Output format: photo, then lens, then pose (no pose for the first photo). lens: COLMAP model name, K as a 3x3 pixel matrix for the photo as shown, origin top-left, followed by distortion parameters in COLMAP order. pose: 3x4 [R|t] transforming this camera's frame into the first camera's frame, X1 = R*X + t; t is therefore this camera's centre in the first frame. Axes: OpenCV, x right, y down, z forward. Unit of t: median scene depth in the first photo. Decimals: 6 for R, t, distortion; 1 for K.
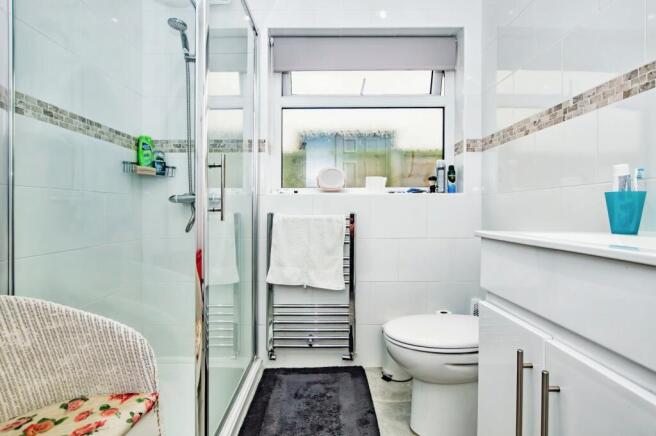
lens RADIAL K [[329.9, 0, 317.9], [0, 329.9, 211.5], [0, 0, 1]] dist [0.001130, 0.001002]
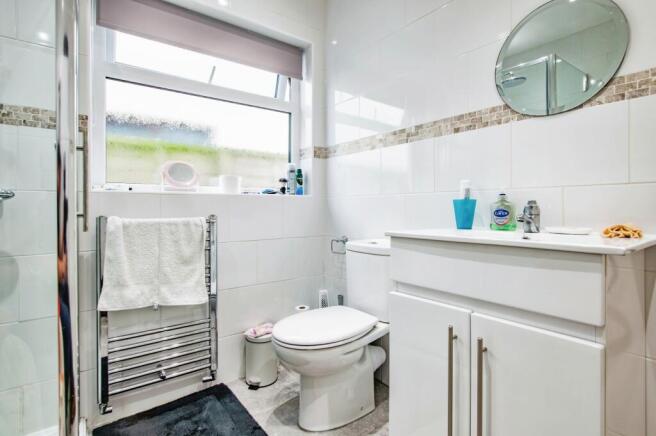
lens RADIAL K [[329.9, 0, 317.9], [0, 329.9, 211.5], [0, 0, 1]] dist [0.001130, 0.001002]
pose [[0.796192, -0.008523, 0.604984, -0.218441], [0.005695, 0.999962, 0.006593, -0.009938], [-0.605017, -0.001804, 0.796210, 0.124263]]
